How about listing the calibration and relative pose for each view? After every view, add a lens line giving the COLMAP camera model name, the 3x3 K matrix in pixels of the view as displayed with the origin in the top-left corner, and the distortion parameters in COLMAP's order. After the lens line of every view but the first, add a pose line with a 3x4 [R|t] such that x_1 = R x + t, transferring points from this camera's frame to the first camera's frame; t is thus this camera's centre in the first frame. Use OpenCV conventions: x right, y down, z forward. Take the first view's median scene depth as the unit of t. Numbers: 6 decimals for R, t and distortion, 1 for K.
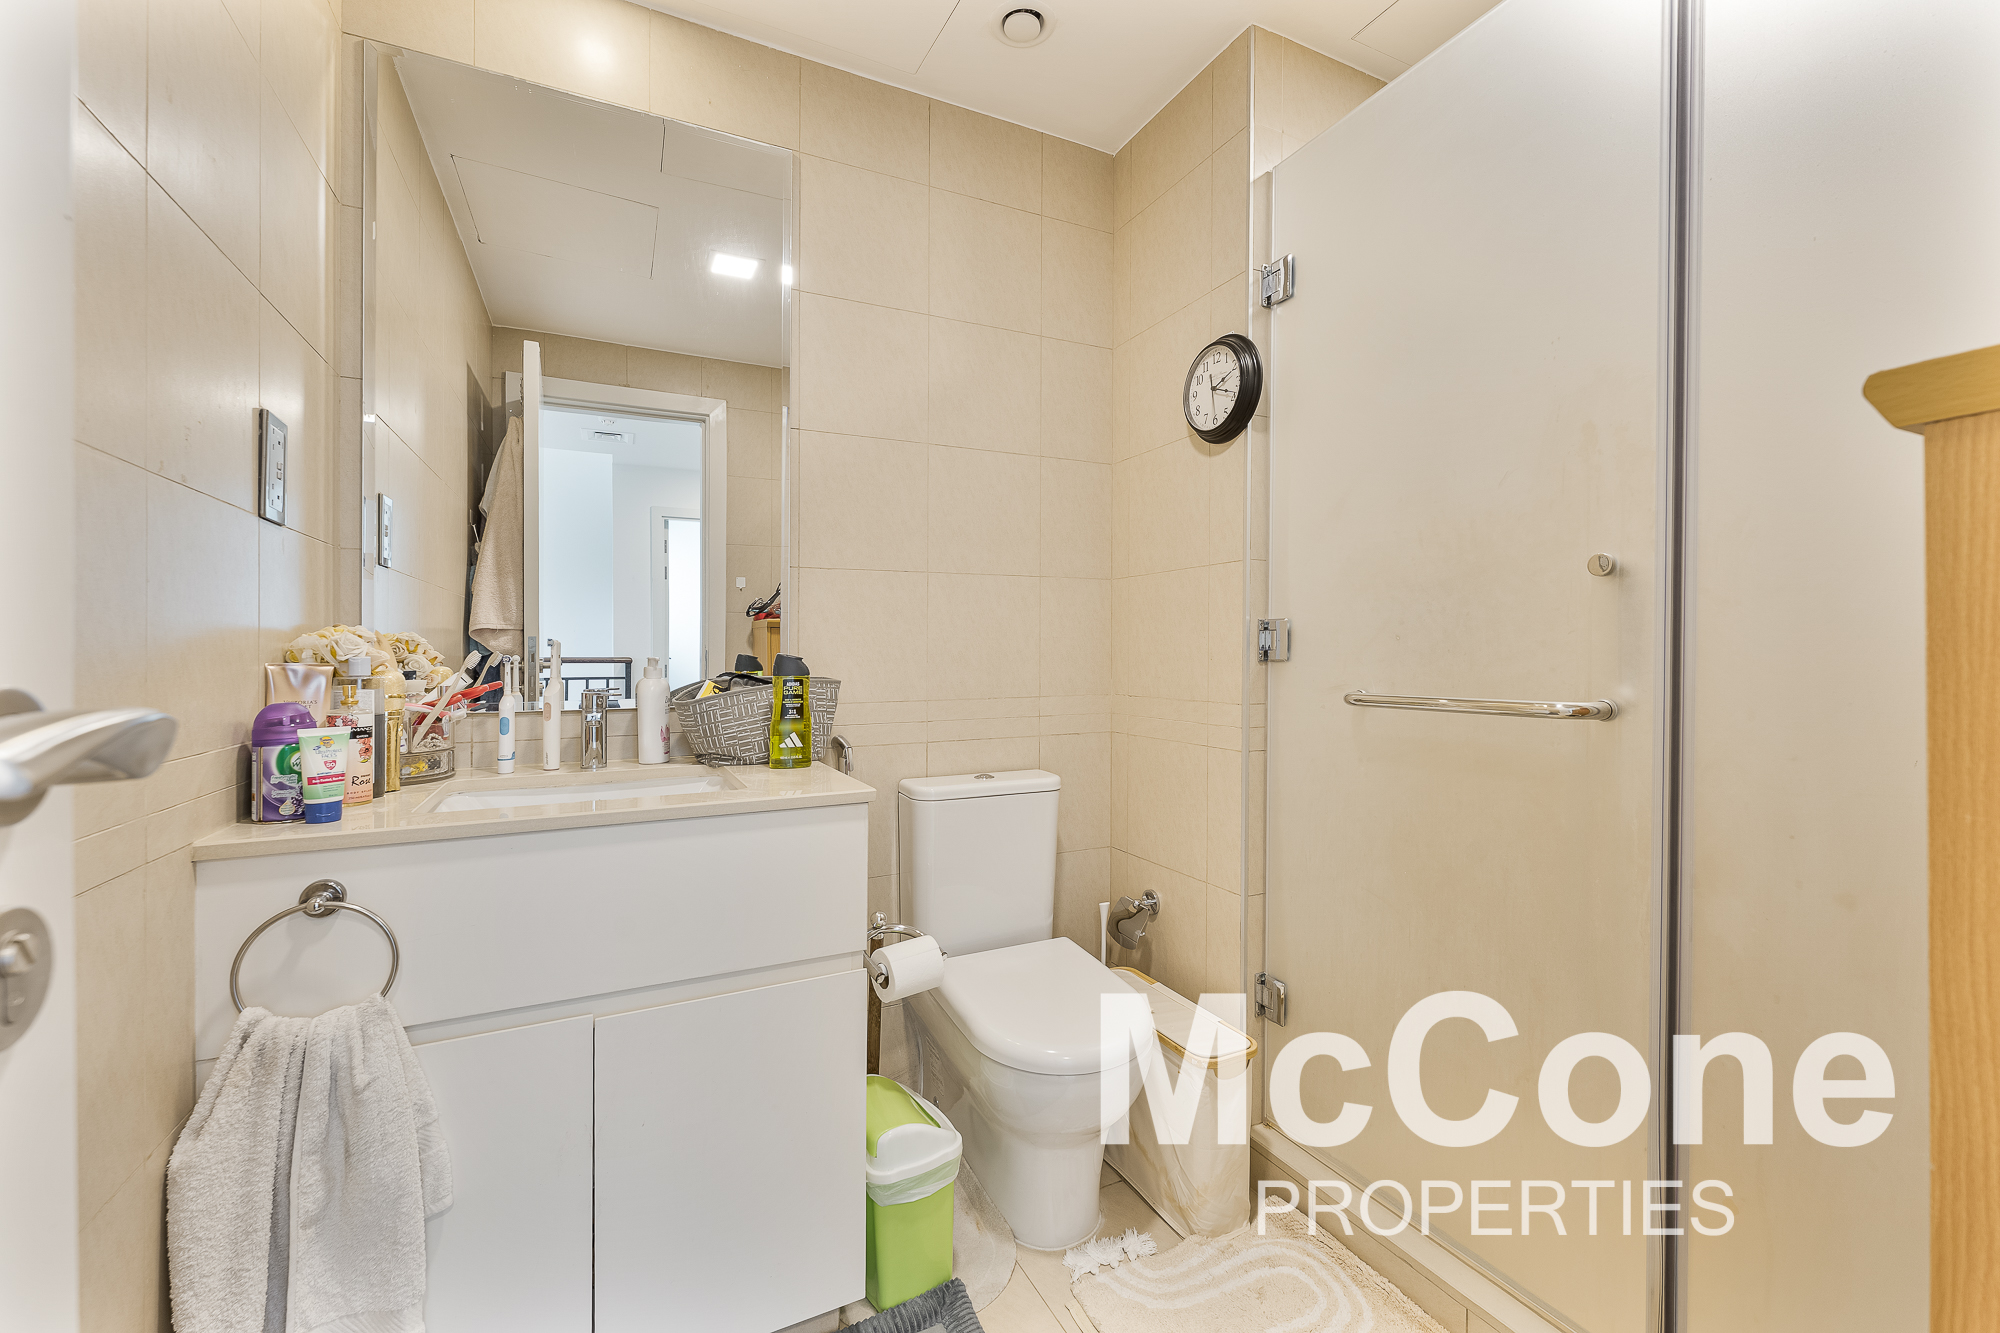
lens RADIAL K [[809.8, 0, 989.3], [0, 809.8, 653.9], [0, 0, 1]] dist [-0.003427, -0.000201]
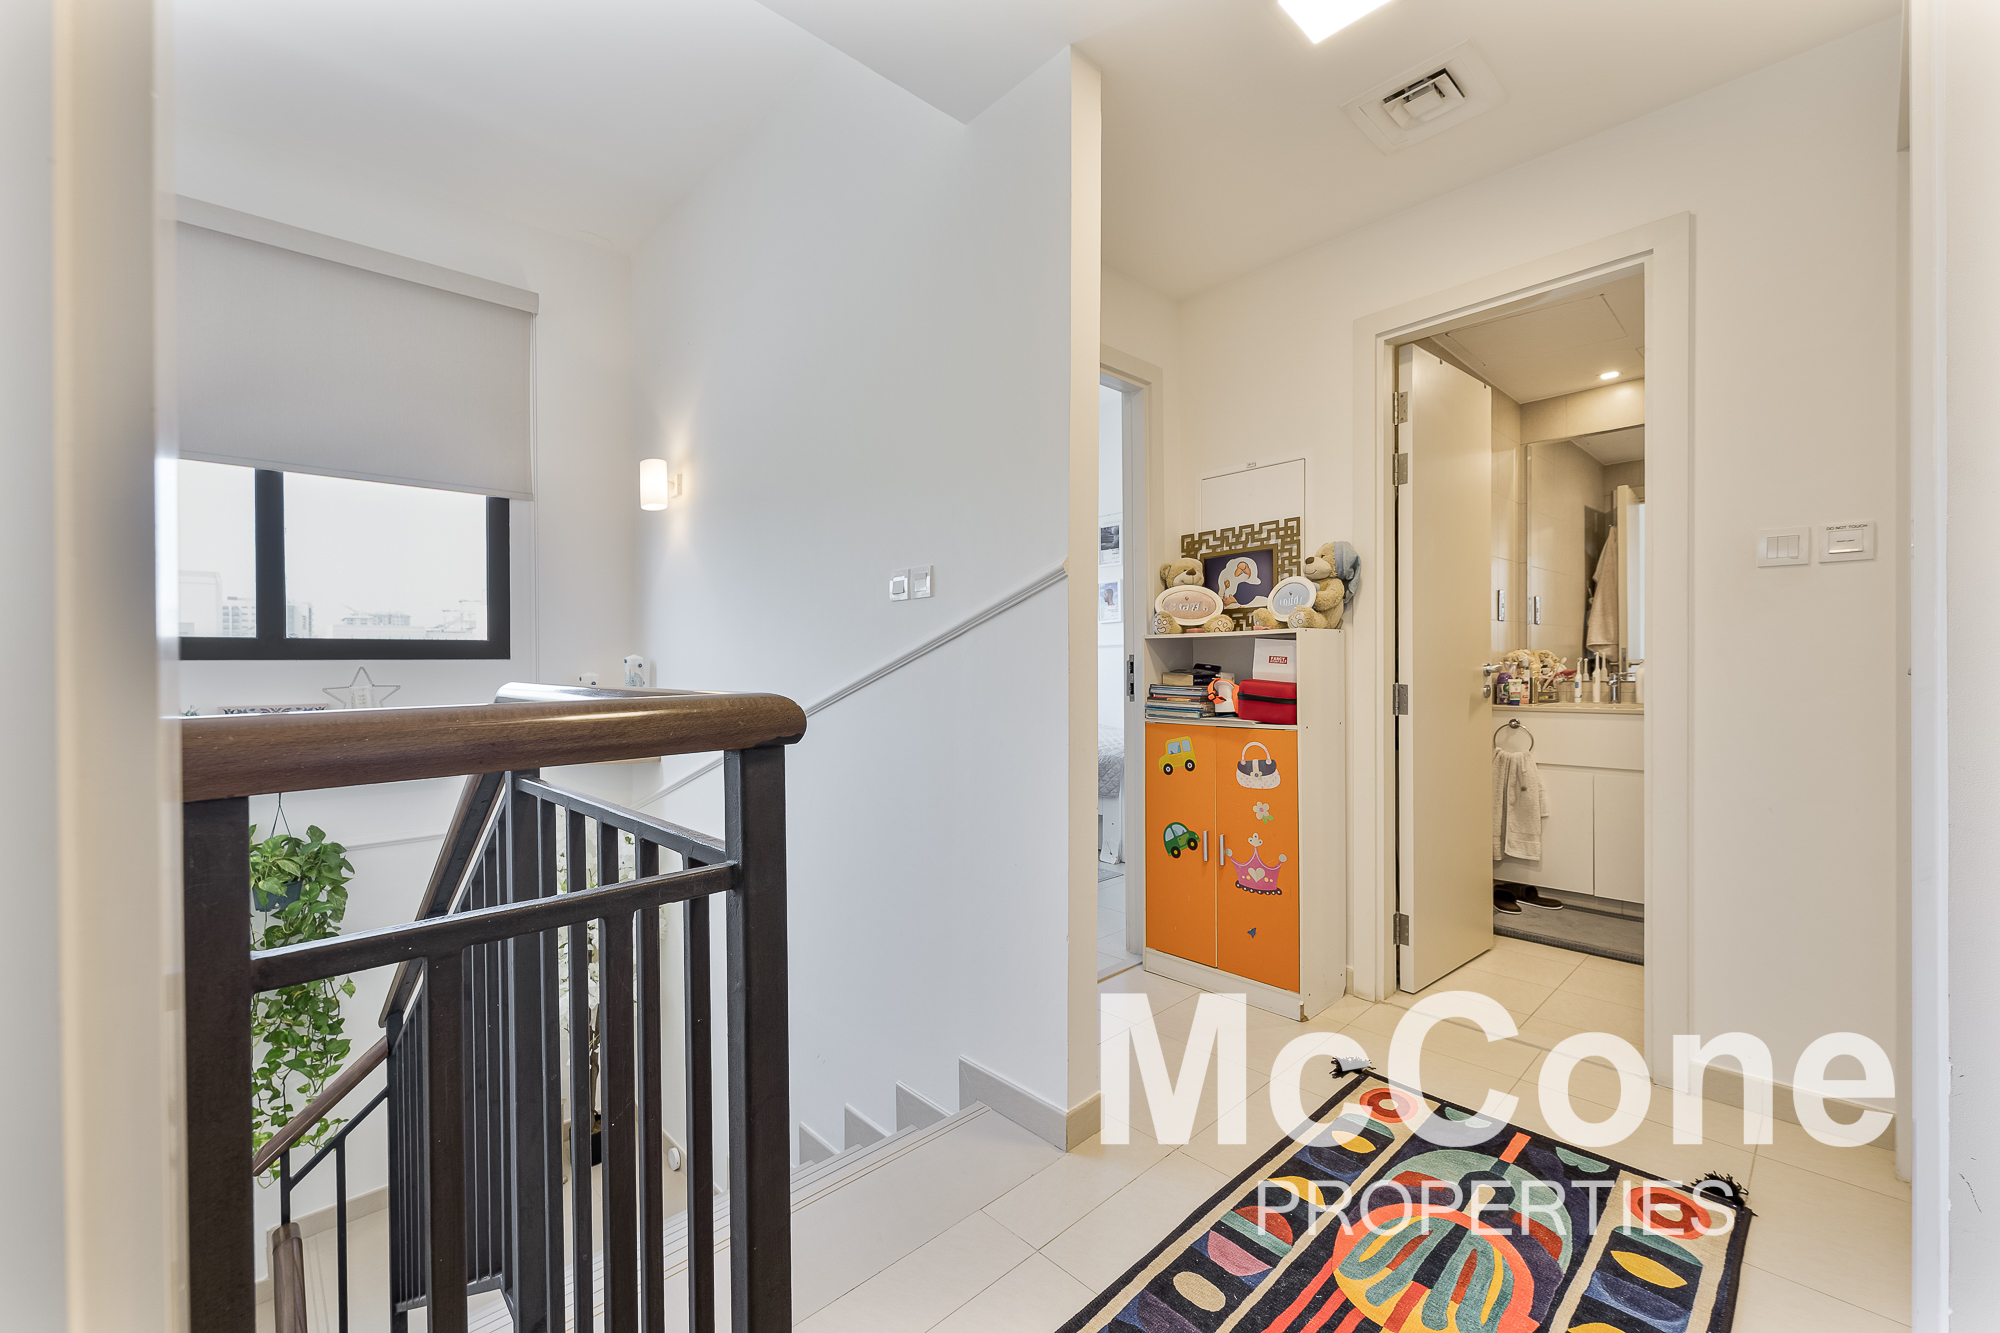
lens RADIAL K [[809.8, 0, 988.4], [0, 809.8, 662.2], [0, 0, 1]] dist [-0.003427, -0.000201]
pose [[0.299871, 0.002778, -0.953976, 1.453239], [0.003185, 0.999987, 0.003913, -0.004302], [0.953974, -0.004211, 0.299859, -1.764451]]
